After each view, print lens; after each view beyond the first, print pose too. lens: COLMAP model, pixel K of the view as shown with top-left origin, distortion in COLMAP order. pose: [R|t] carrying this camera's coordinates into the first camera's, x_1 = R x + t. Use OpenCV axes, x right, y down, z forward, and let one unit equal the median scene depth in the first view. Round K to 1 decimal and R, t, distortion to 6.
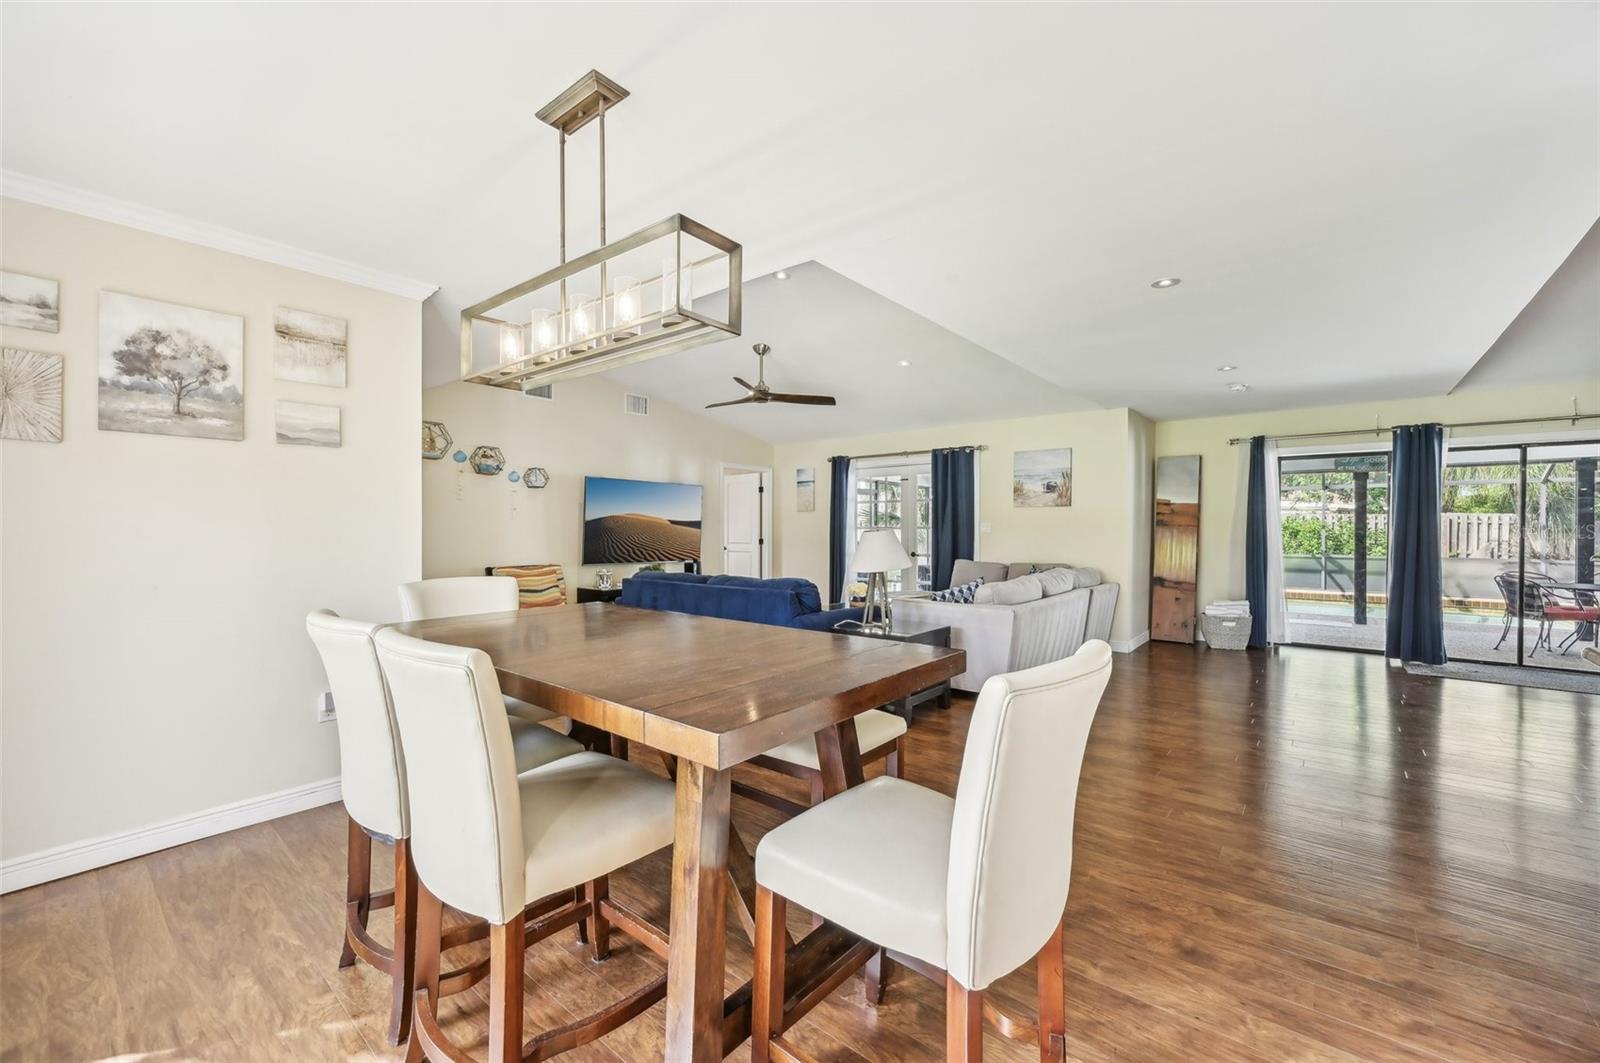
lens RADIAL K [[645.9, 0, 796.2], [0, 645.9, 529.9], [0, 0, 1]] dist [-0.004295, 0.001153]
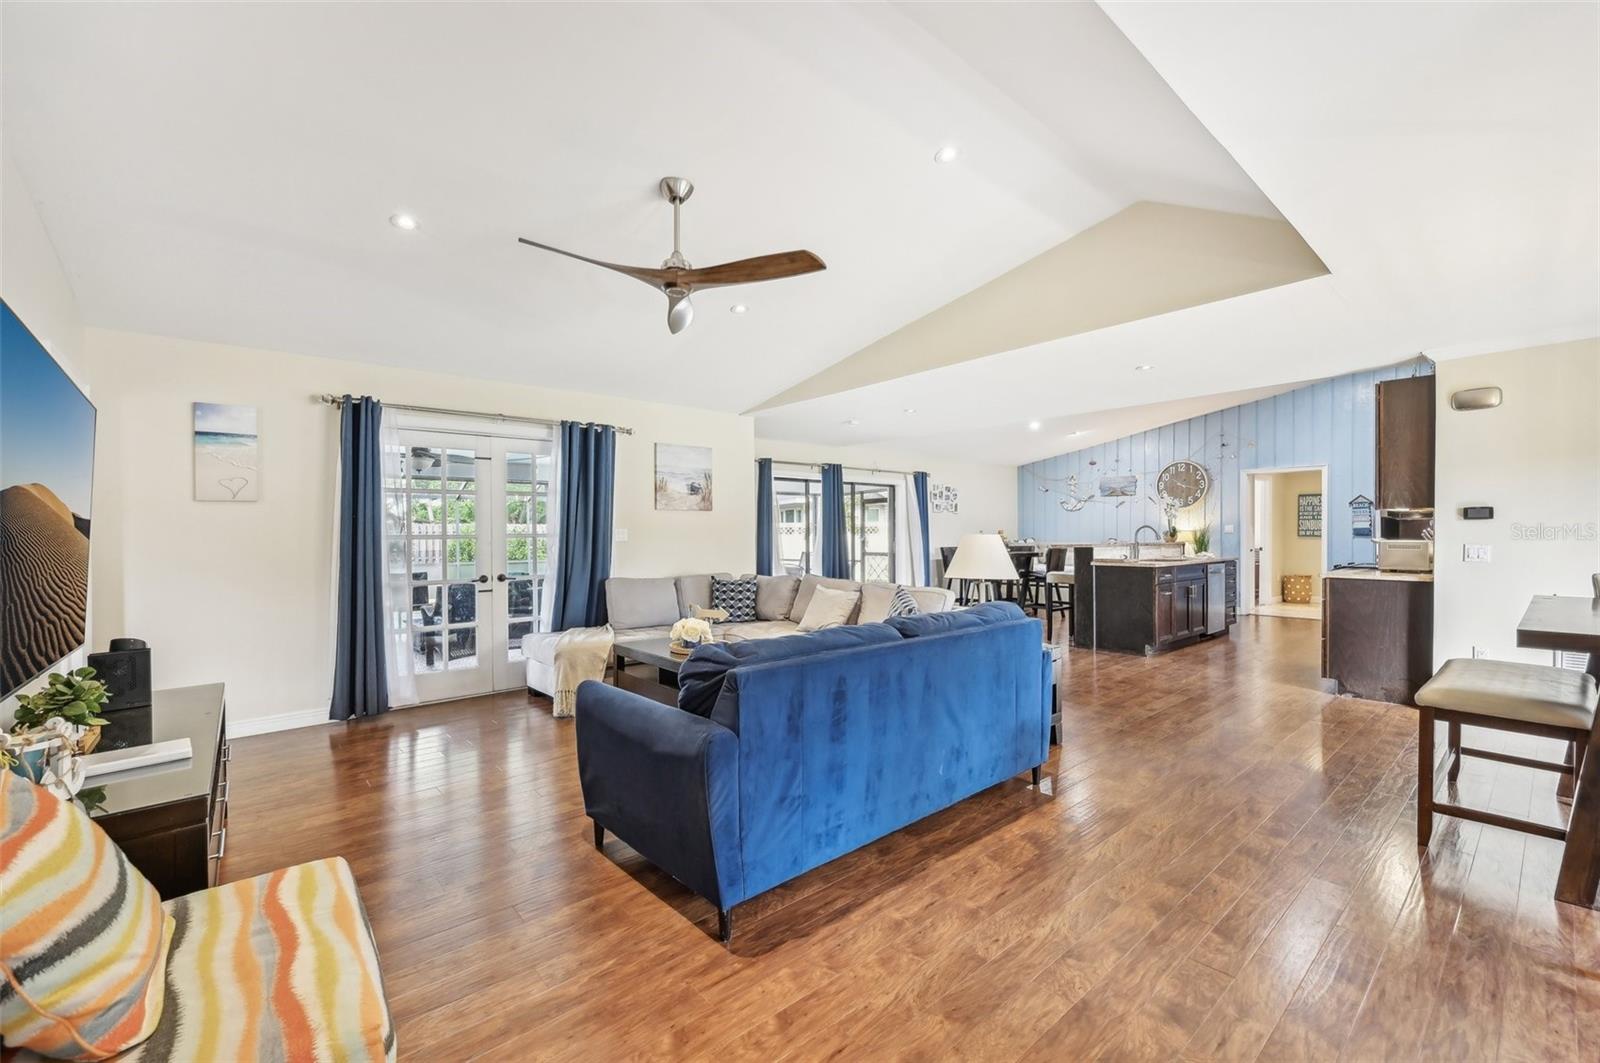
lens RADIAL K [[645.9, 0, 800.6], [0, 645.9, 538.2], [0, 0, 1]] dist [-0.004295, 0.001153]
pose [[0.171246, -0.010869, 0.985168, -0.475333], [0.009841, 0.999908, 0.009321, -0.003689], [-0.985179, 0.008098, 0.171337, 0.702190]]
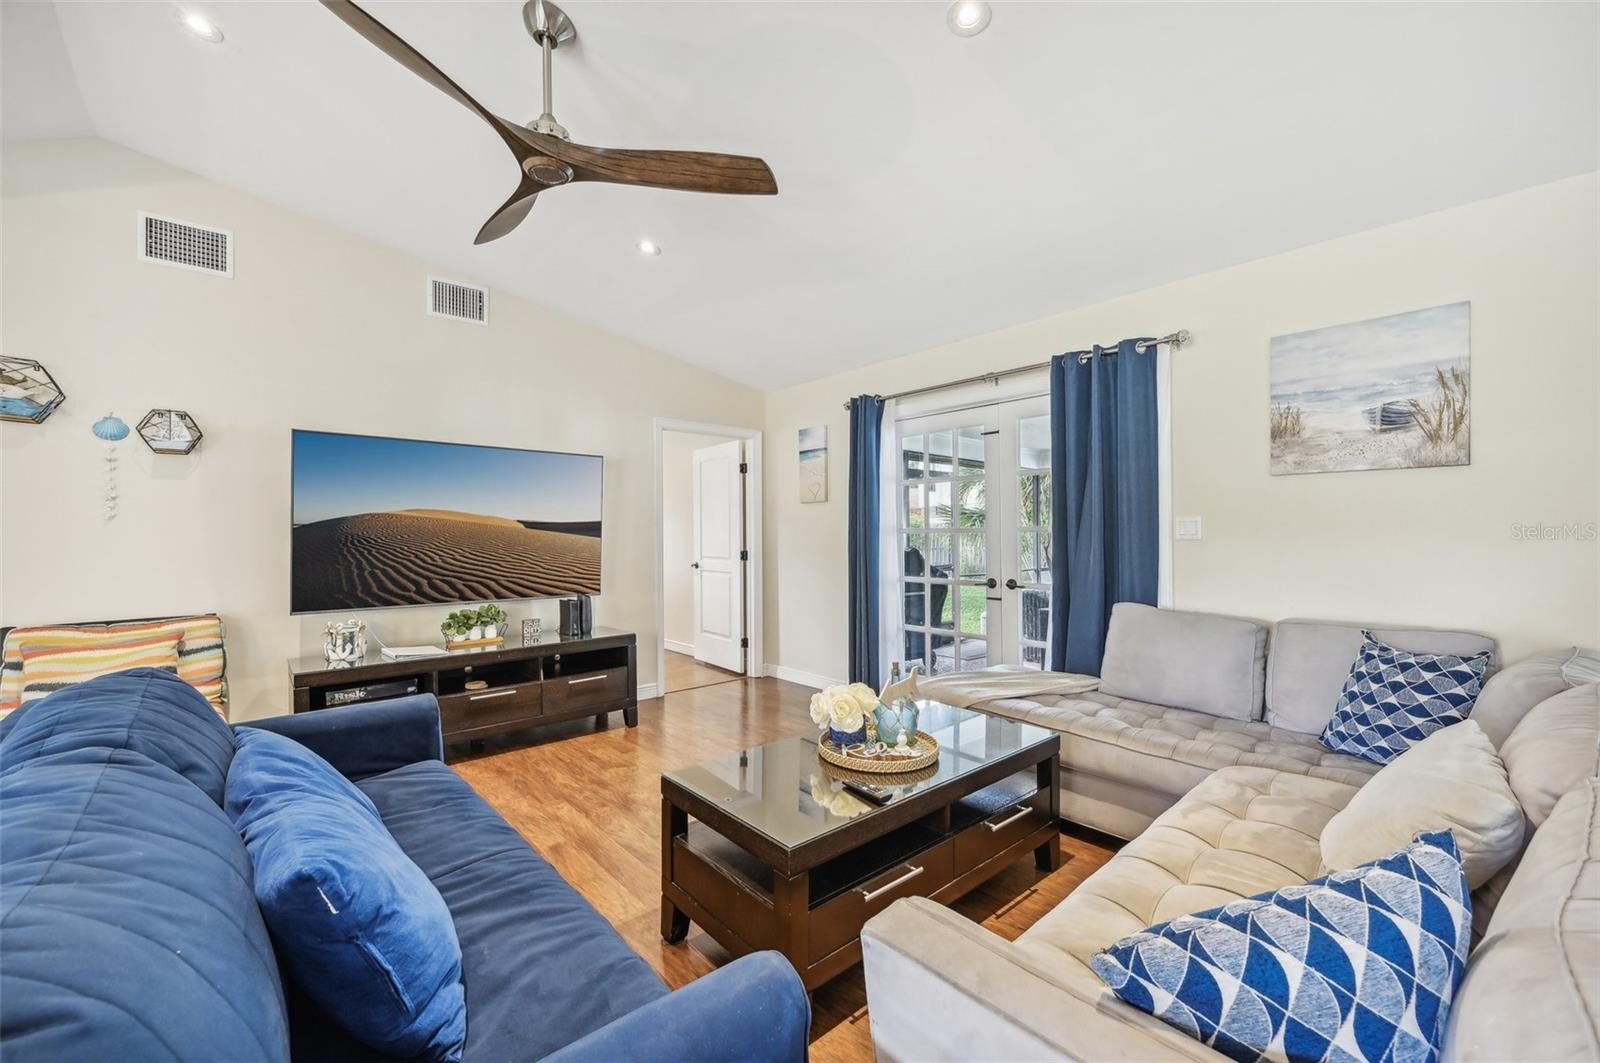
lens RADIAL K [[645.9, 0, 796.0], [0, 645.9, 527.6], [0, 0, 1]] dist [-0.004295, 0.001153]
pose [[0.988162, -0.009169, -0.153137, 0.113593], [0.007406, 0.999900, -0.012078, -0.001299], [0.153232, 0.010801, 0.988131, 0.588637]]
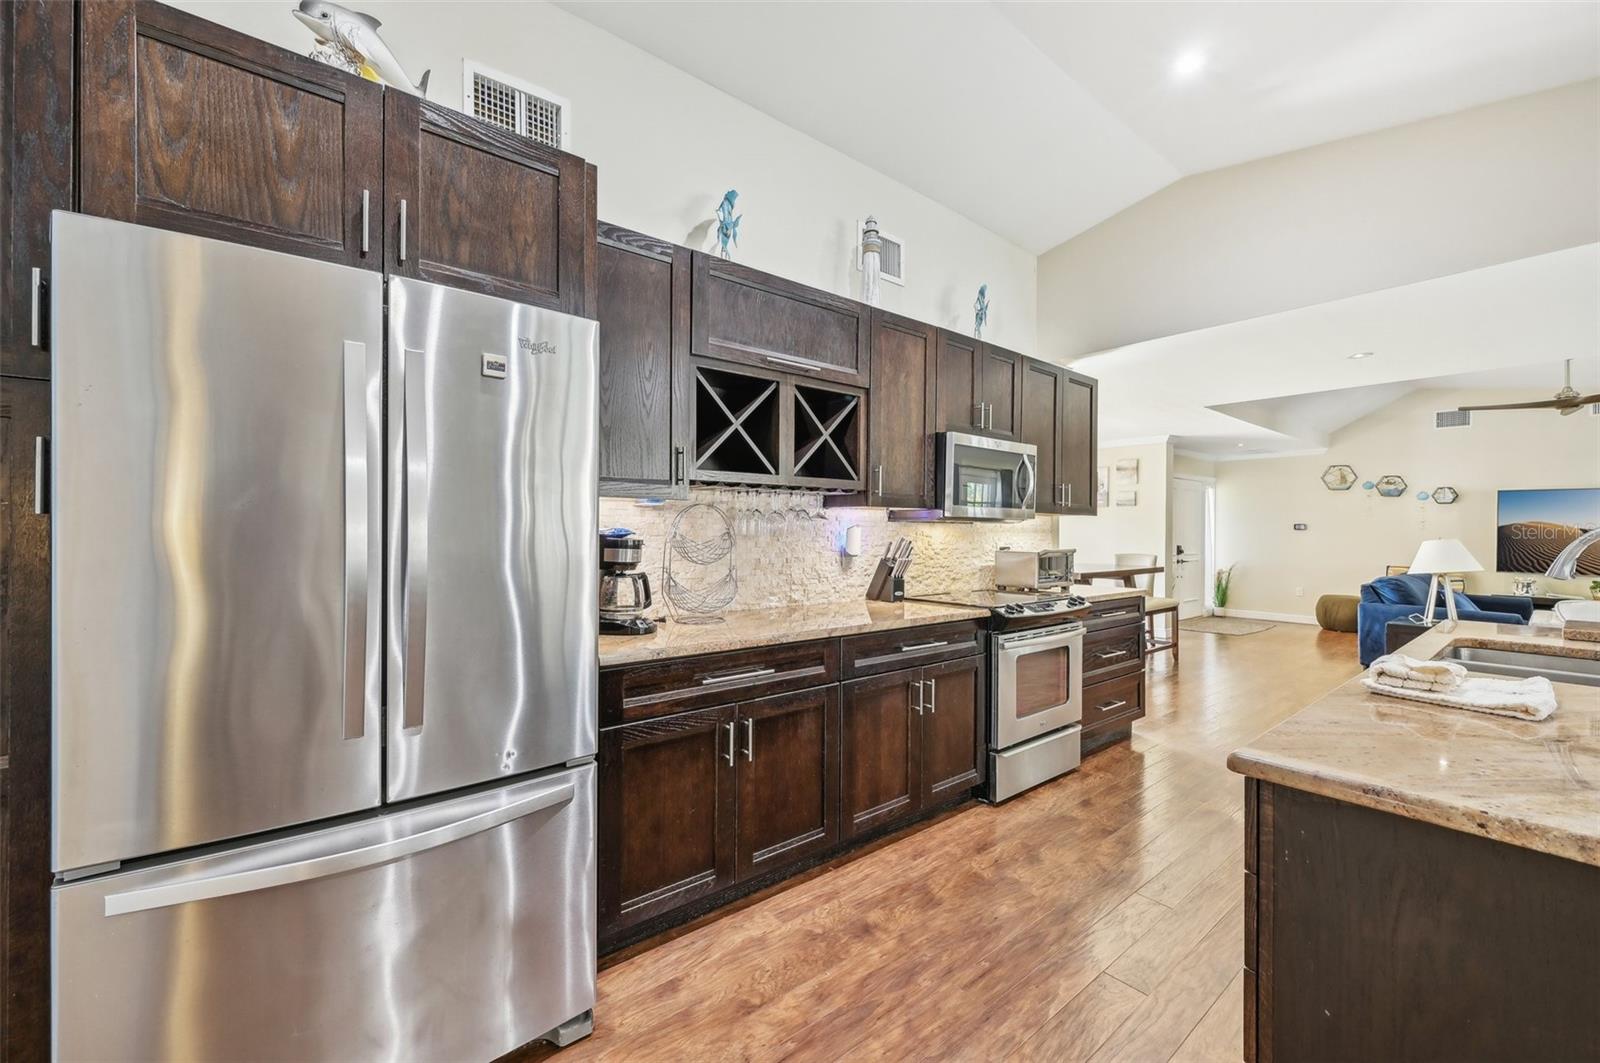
lens RADIAL K [[645.9, 0, 800.3], [0, 645.9, 537.0], [0, 0, 1]] dist [-0.004295, 0.001153]
pose [[-0.192088, 0.008307, -0.981343, 0.962456], [-0.009894, 0.999897, 0.010401, -0.004108], [0.981328, 0.011707, -0.191986, 0.058781]]
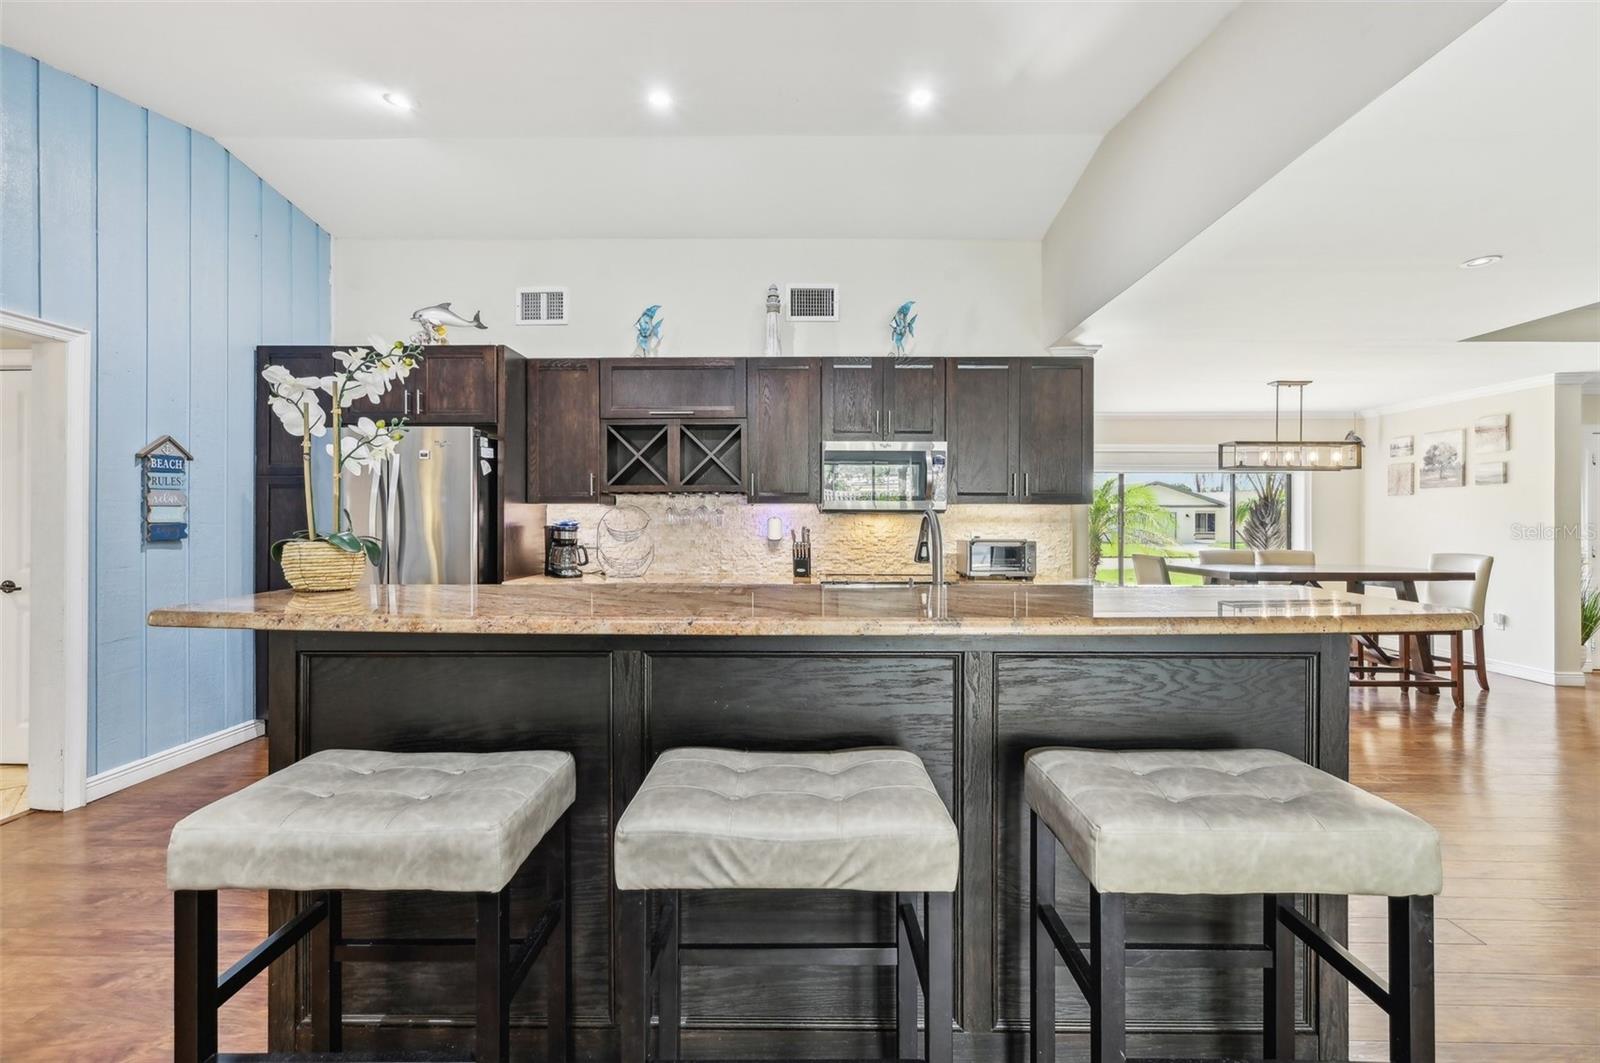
lens RADIAL K [[645.9, 0, 806.6], [0, 645.9, 519.7], [0, 0, 1]] dist [-0.004295, 0.001153]
pose [[-0.782770, -0.003769, -0.622300, 0.855785], [-0.005633, 0.999984, 0.001028, -0.006535], [0.622286, 0.004310, -0.782778, 0.514885]]
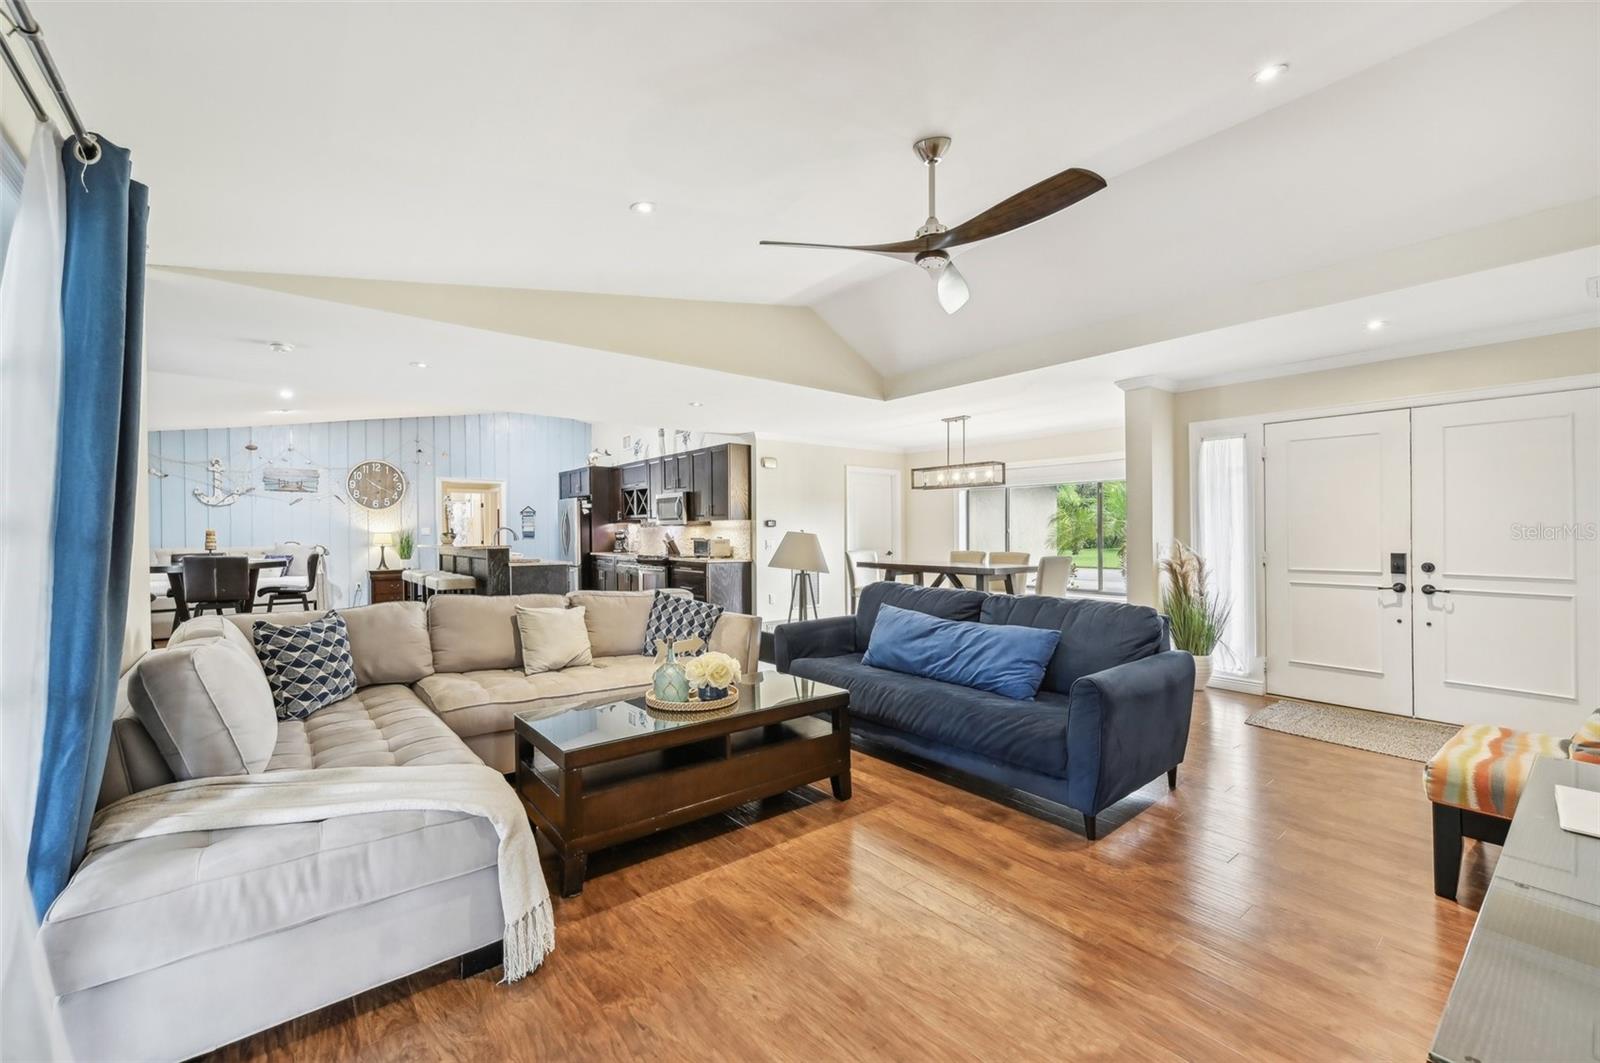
lens RADIAL K [[645.9, 0, 798.1], [0, 645.9, 538.1], [0, 0, 1]] dist [-0.004295, 0.001153]
pose [[-0.980527, 0.000034, 0.196387, -0.042456], [0.002885, 0.999895, 0.014233, -0.005726], [-0.196365, 0.014523, -0.980423, 1.291935]]
